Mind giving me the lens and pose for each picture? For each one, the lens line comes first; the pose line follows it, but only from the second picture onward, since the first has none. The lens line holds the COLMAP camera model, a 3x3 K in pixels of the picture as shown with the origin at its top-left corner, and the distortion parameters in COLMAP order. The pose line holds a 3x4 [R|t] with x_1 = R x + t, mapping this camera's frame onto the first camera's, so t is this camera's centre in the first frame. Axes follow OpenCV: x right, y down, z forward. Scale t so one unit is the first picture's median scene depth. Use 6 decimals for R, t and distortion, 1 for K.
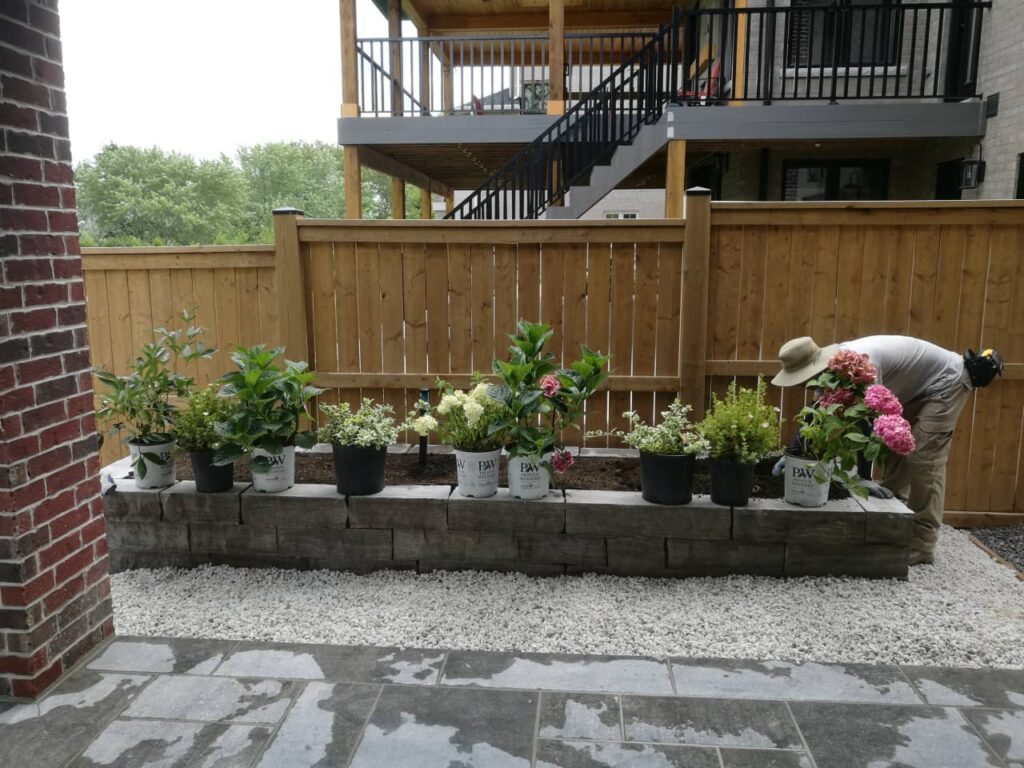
lens RADIAL K [[794.9, 0, 510.3], [0, 794.9, 389.4], [0, 0, 1]] dist [0.000701, -0.001771]
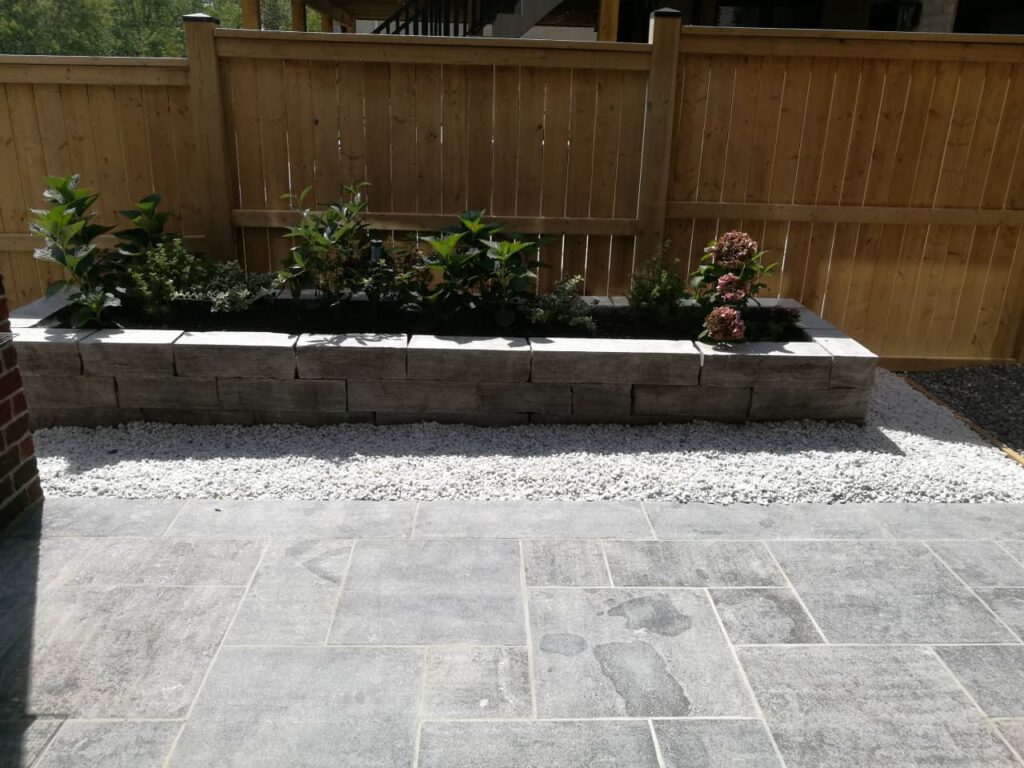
lens RADIAL K [[796.2, 0, 512.0], [0, 796.2, 378.3], [0, 0, 1]] dist [-0.005284, 0.000120]
pose [[0.992681, -0.012491, 0.120120, -0.056383], [-0.008151, 0.985439, 0.169833, 0.012040], [-0.120492, -0.169569, 0.978125, 0.053337]]
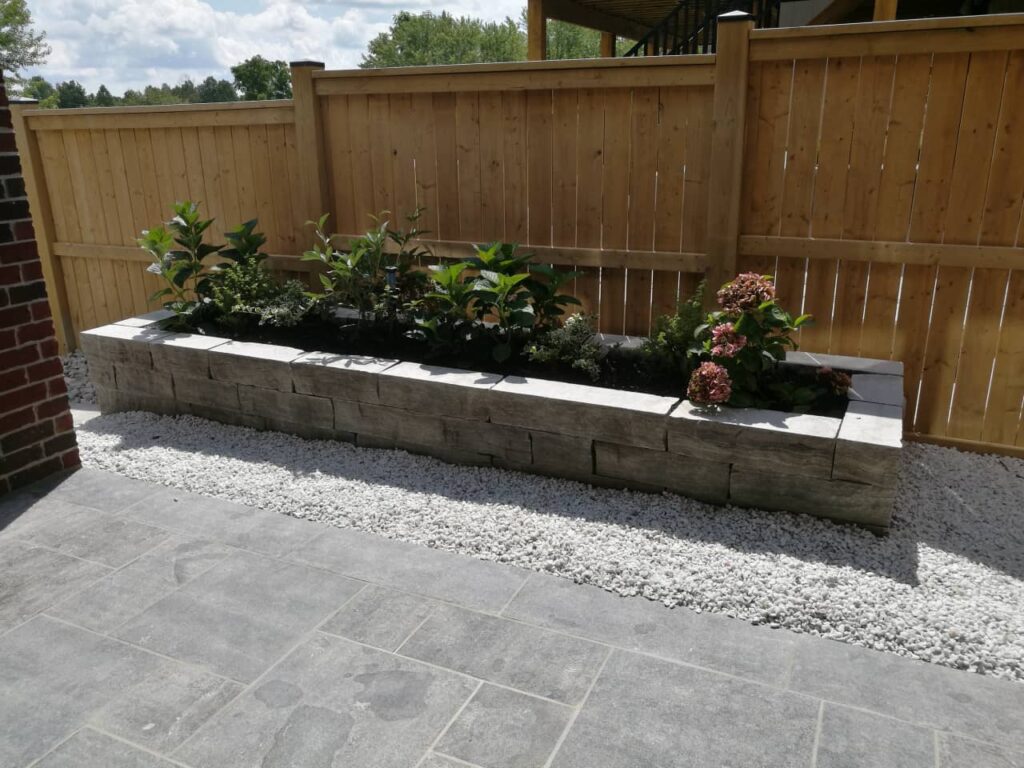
lens RADIAL K [[805.2, 0, 507.0], [0, 805.2, 380.2], [0, 0, 1]] dist [-0.006260, 0.011318]
pose [[0.939112, 0.094577, -0.330339, 0.319023], [-0.046725, 0.987594, 0.149917, -0.002677], [0.340420, -0.125354, 0.931880, 0.137267]]
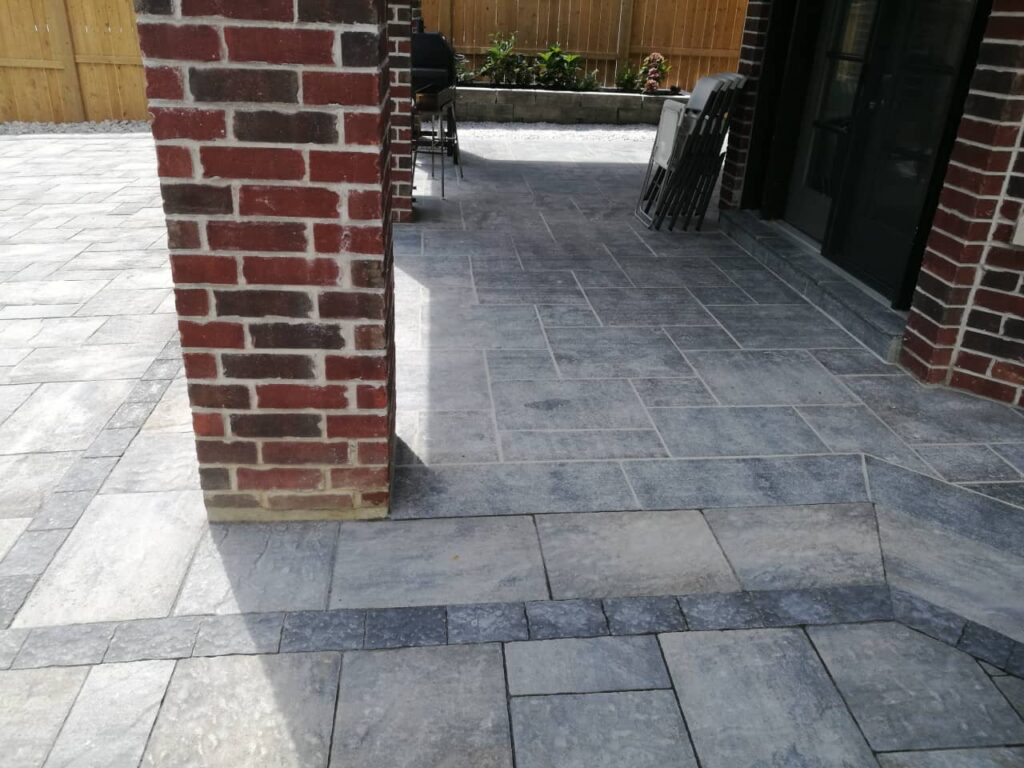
lens RADIAL K [[805.2, 0, 507.0], [0, 805.2, 380.2], [0, 0, 1]] dist [-0.006260, 0.011318]
pose [[0.983089, -0.032001, 0.180310, -0.559851], [-0.016026, 0.965802, 0.258785, 0.307519], [-0.182425, -0.257298, 0.948957, -1.406818]]
